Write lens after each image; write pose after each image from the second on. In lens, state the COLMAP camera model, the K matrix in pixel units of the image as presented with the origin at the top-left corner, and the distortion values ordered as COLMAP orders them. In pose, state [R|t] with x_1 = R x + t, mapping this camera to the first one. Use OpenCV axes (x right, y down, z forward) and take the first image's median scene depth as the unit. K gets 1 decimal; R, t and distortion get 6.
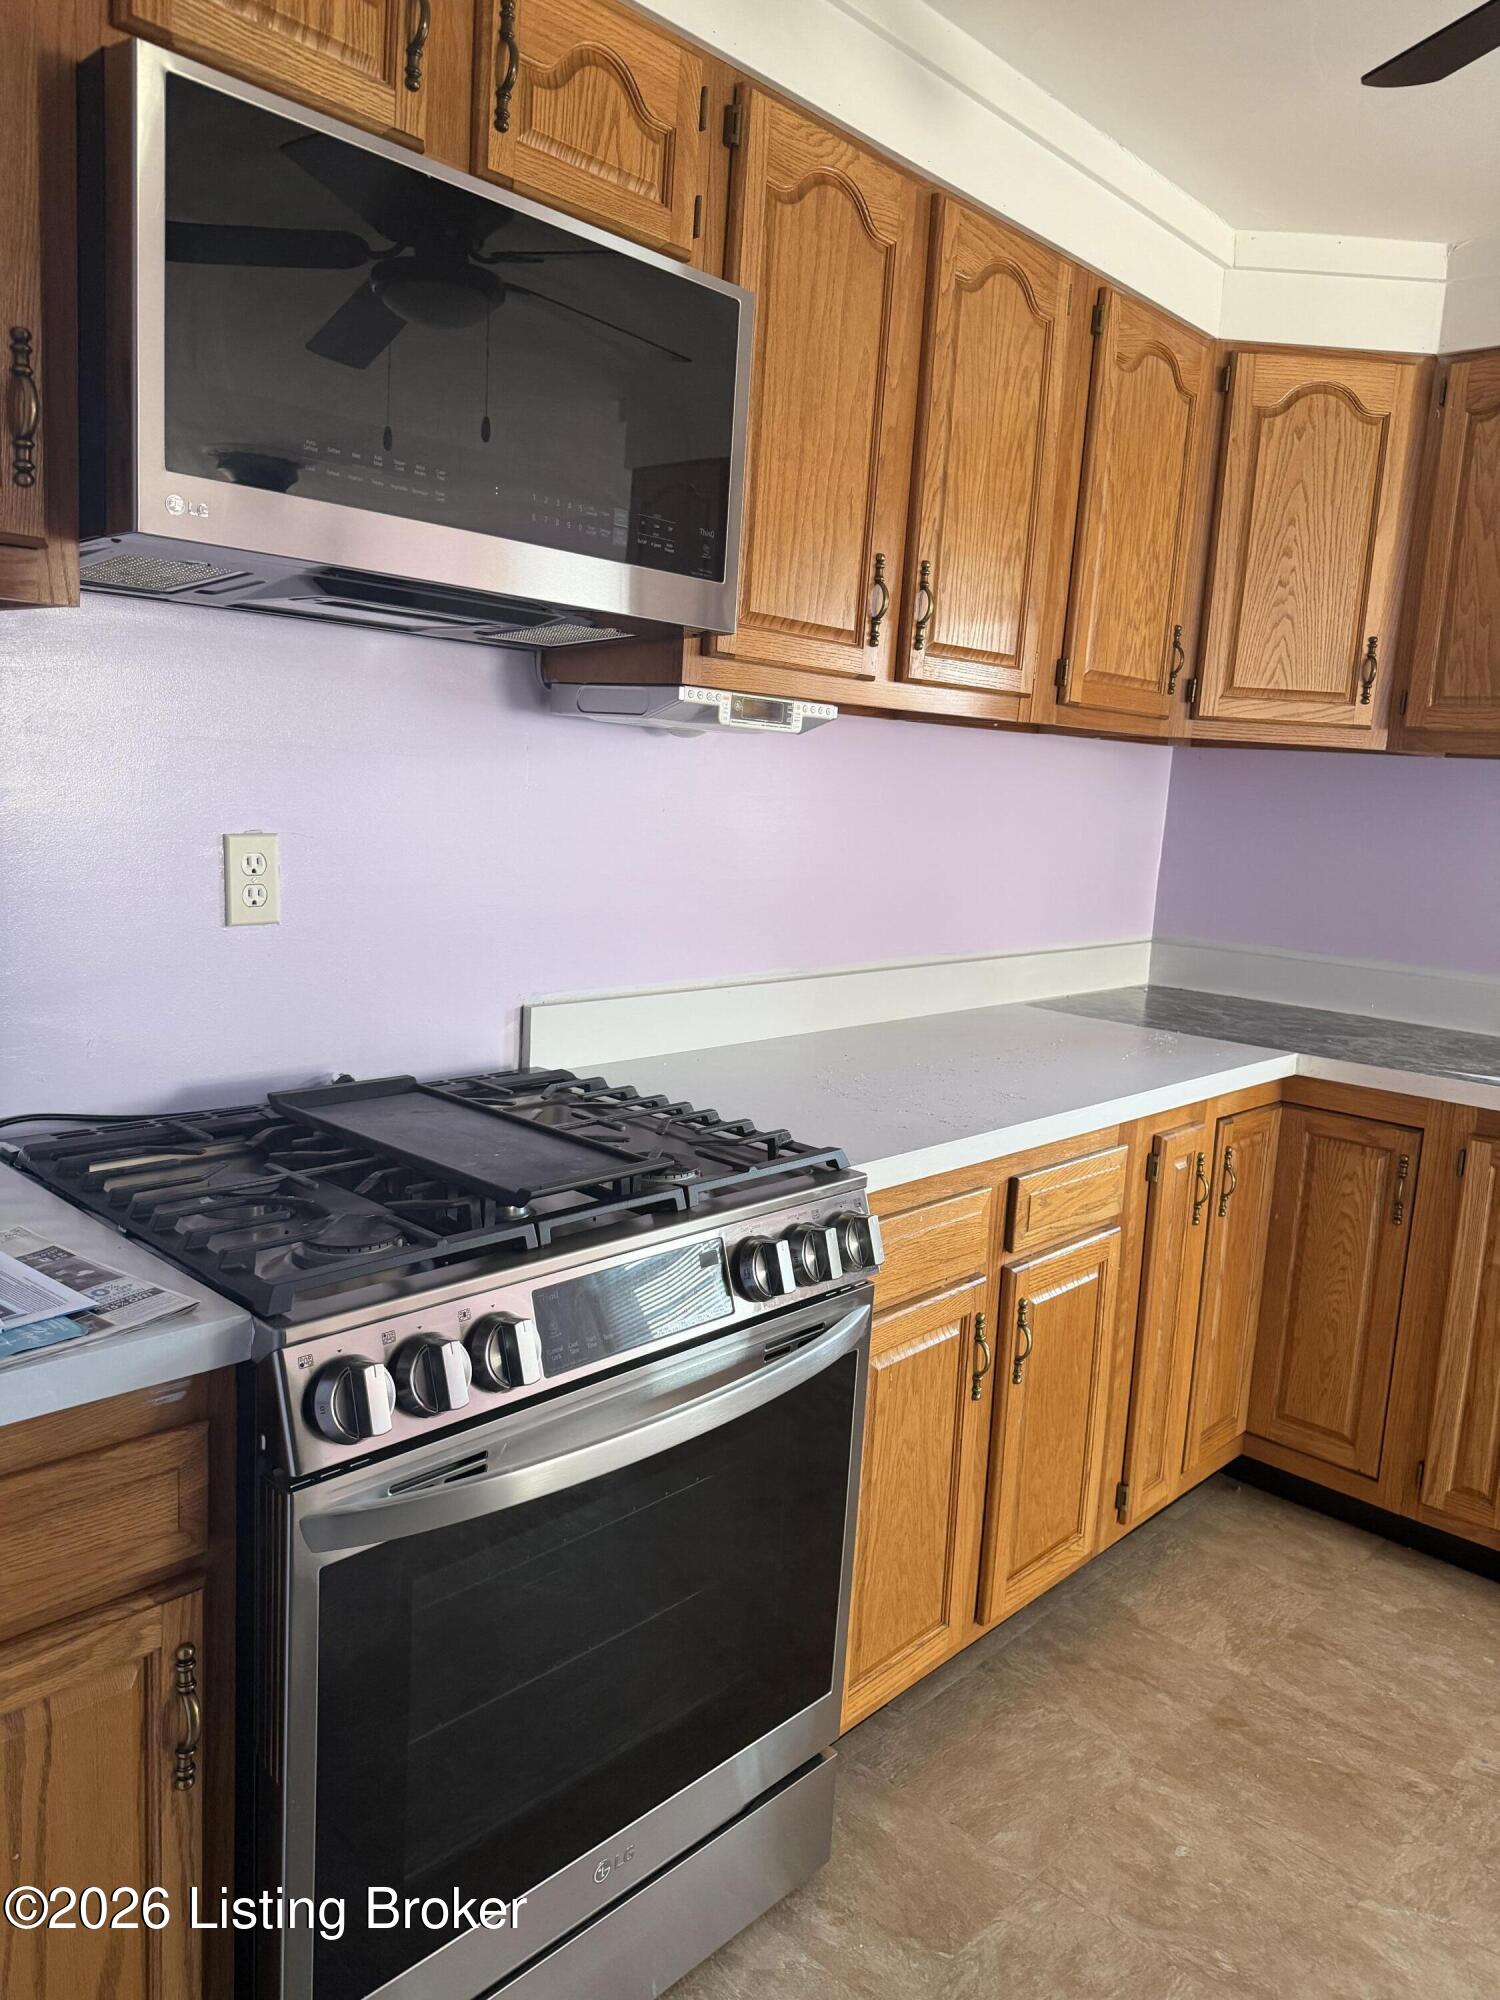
lens RADIAL K [[1421.2, 0, 755.0], [0, 1421.2, 981.7], [0, 0, 1]] dist [0.029293, -0.039867]
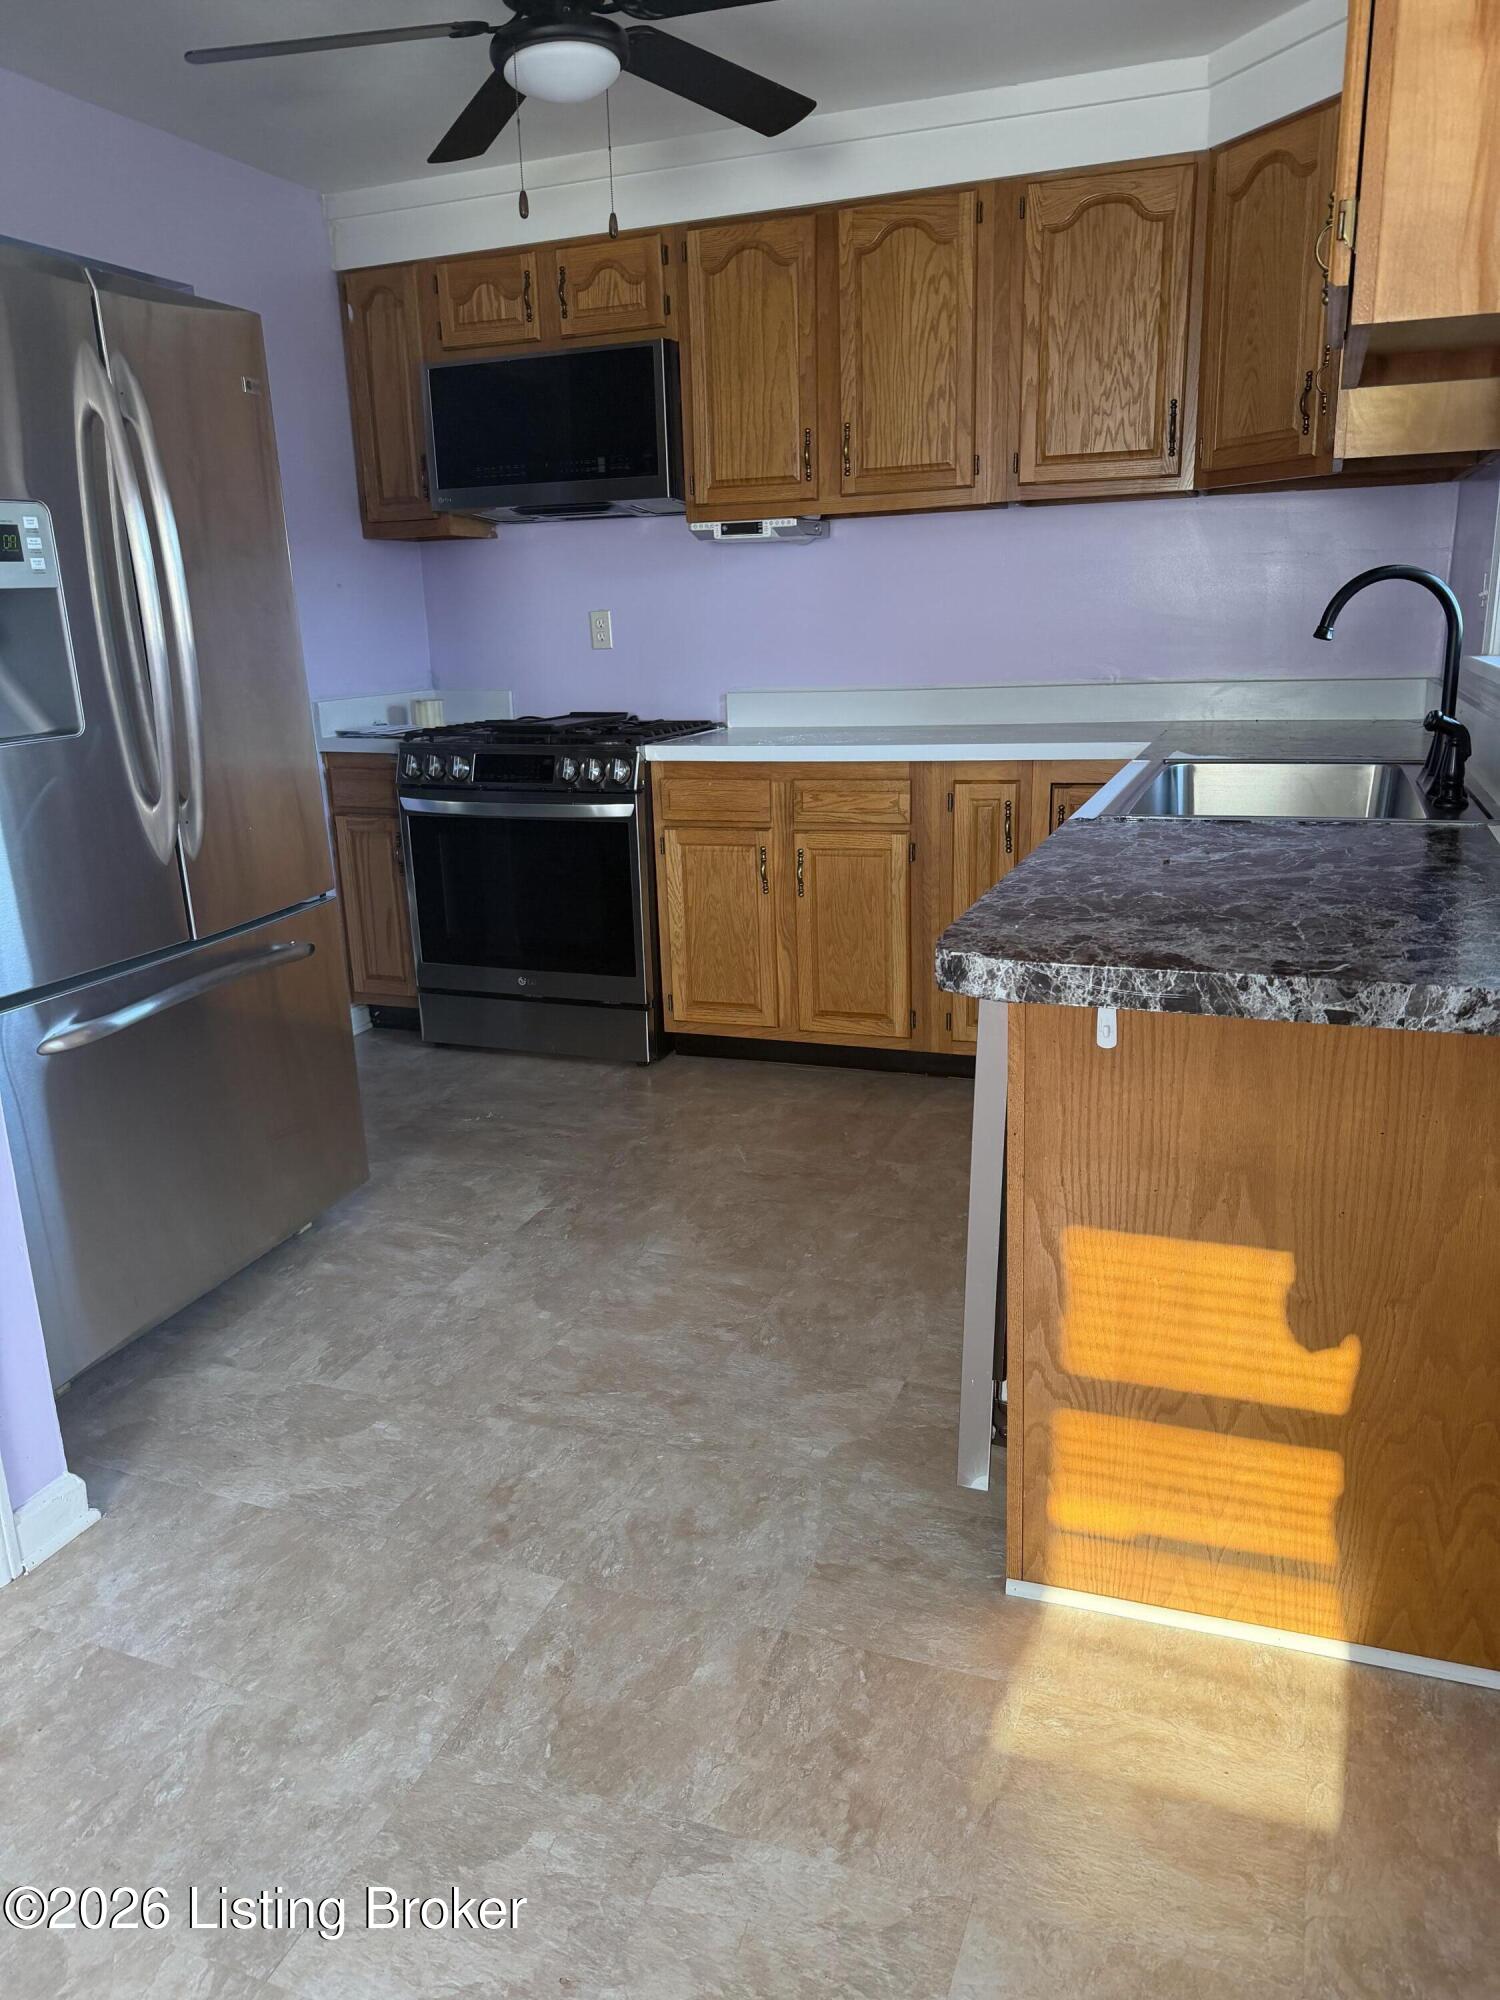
lens RADIAL K [[1421.2, 0, 749.9], [0, 1421.2, 1005.6], [0, 0, 1]] dist [0.029293, -0.039867]
pose [[0.371425, 0.171921, -0.912407, 1.823282], [-0.092880, 0.984658, 0.147725, 0.160458], [0.923806, 0.029876, 0.381694, 0.253656]]
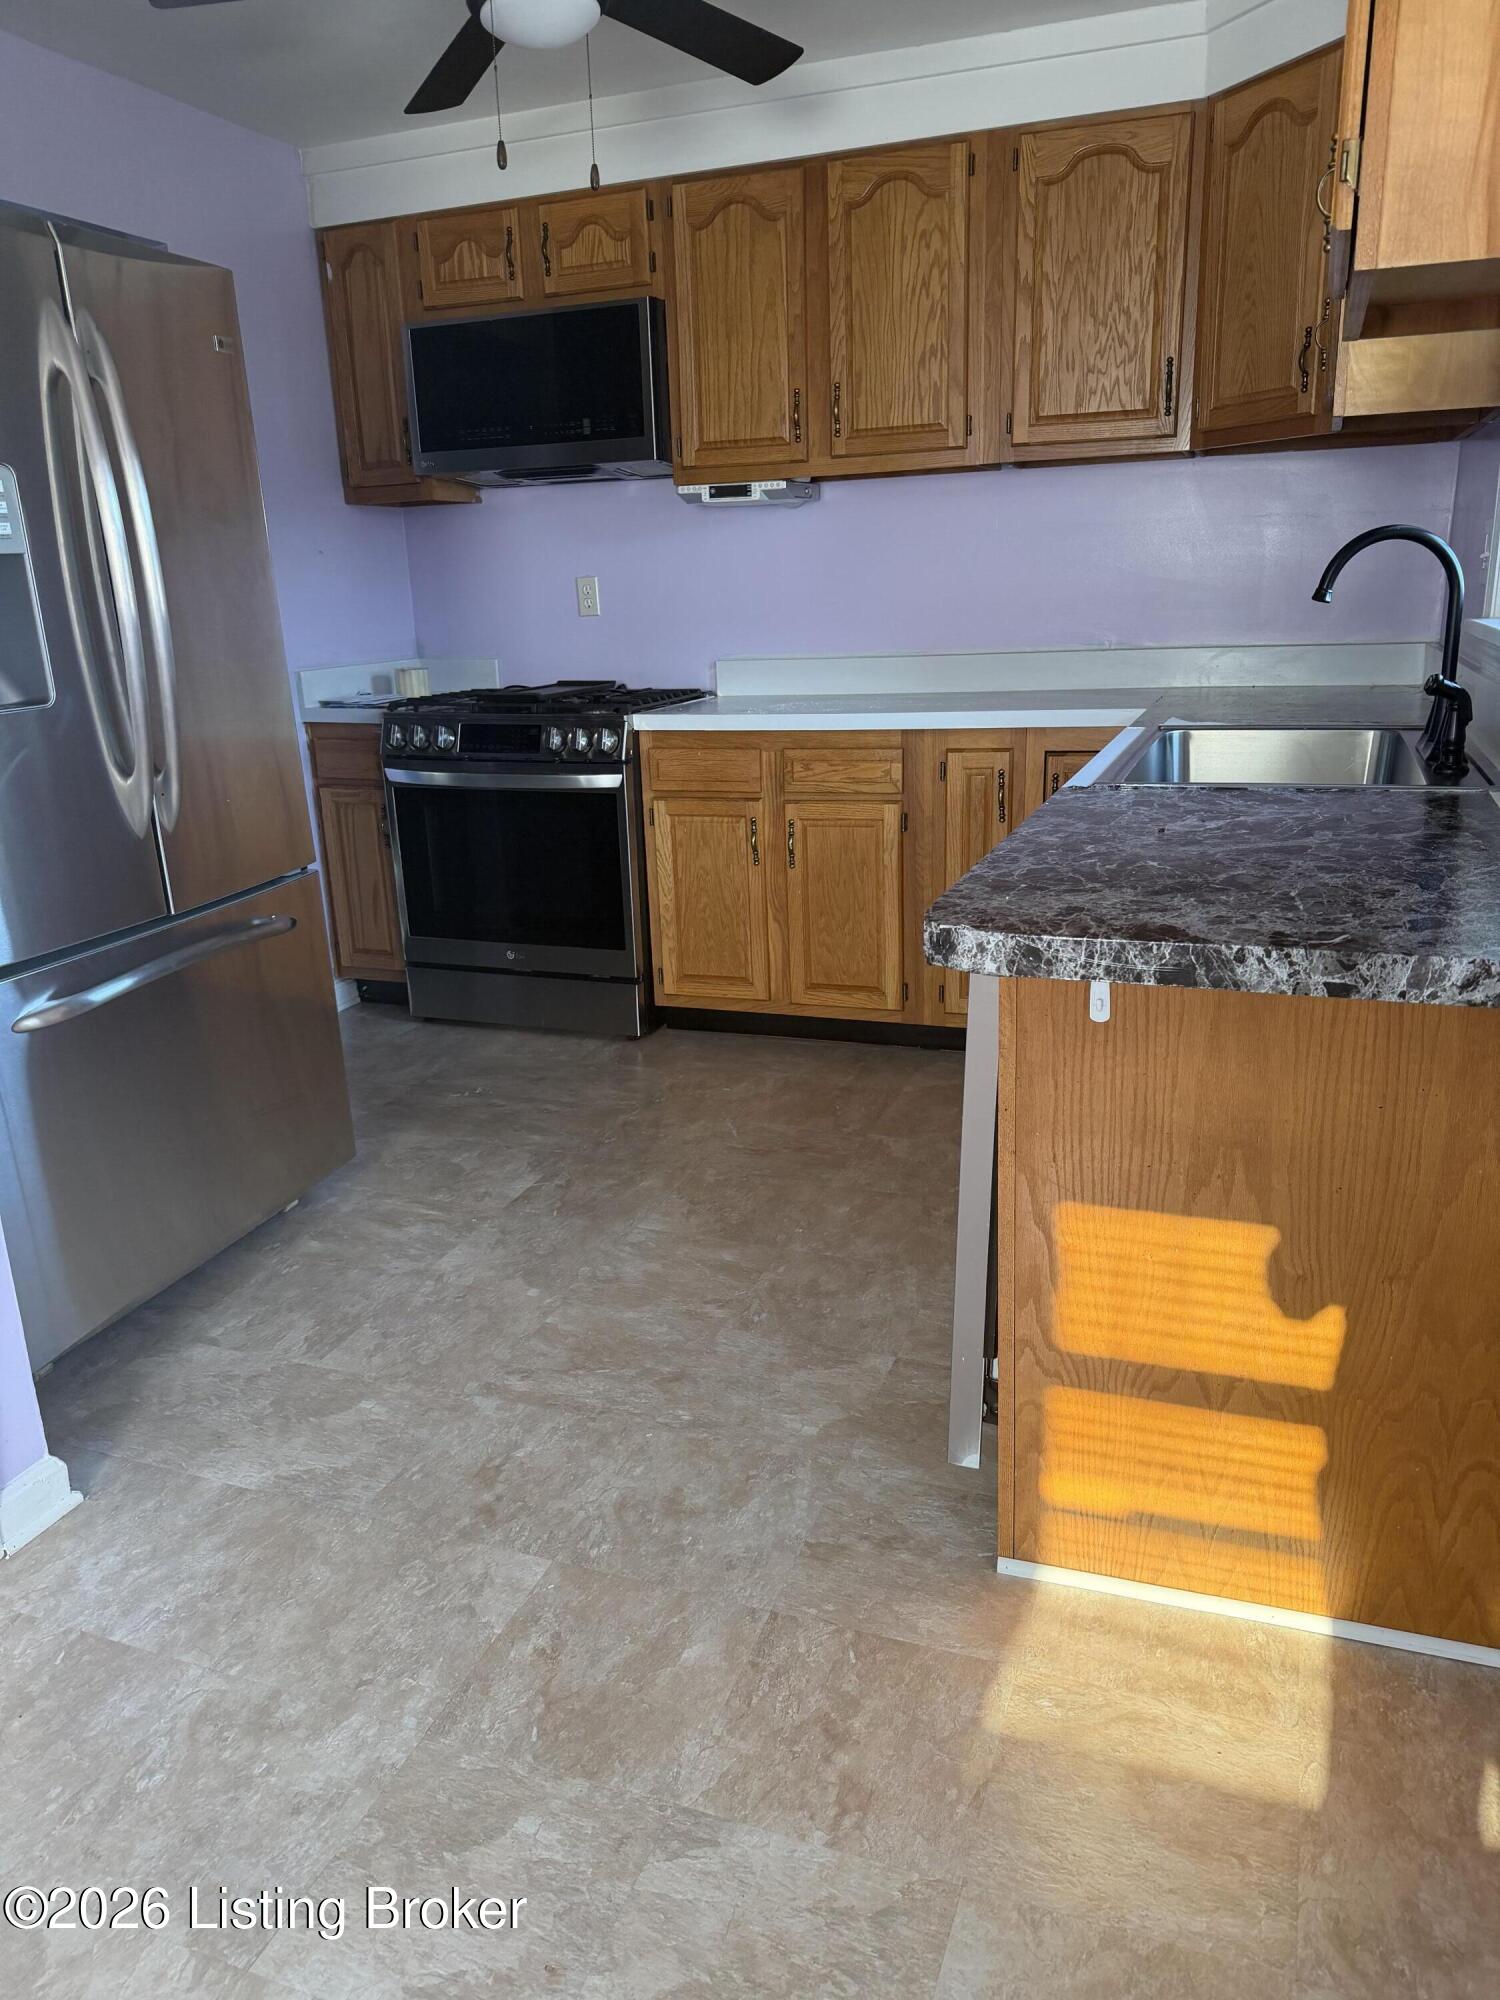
lens RADIAL K [[1421.2, 0, 748.7], [0, 1421.2, 1012.8], [0, 0, 1]] dist [0.029293, -0.039867]
pose [[0.374919, 0.193109, -0.906722, 1.810097], [-0.088648, 0.981050, 0.172284, 0.160968], [0.922810, 0.015787, 0.384933, 0.264070]]
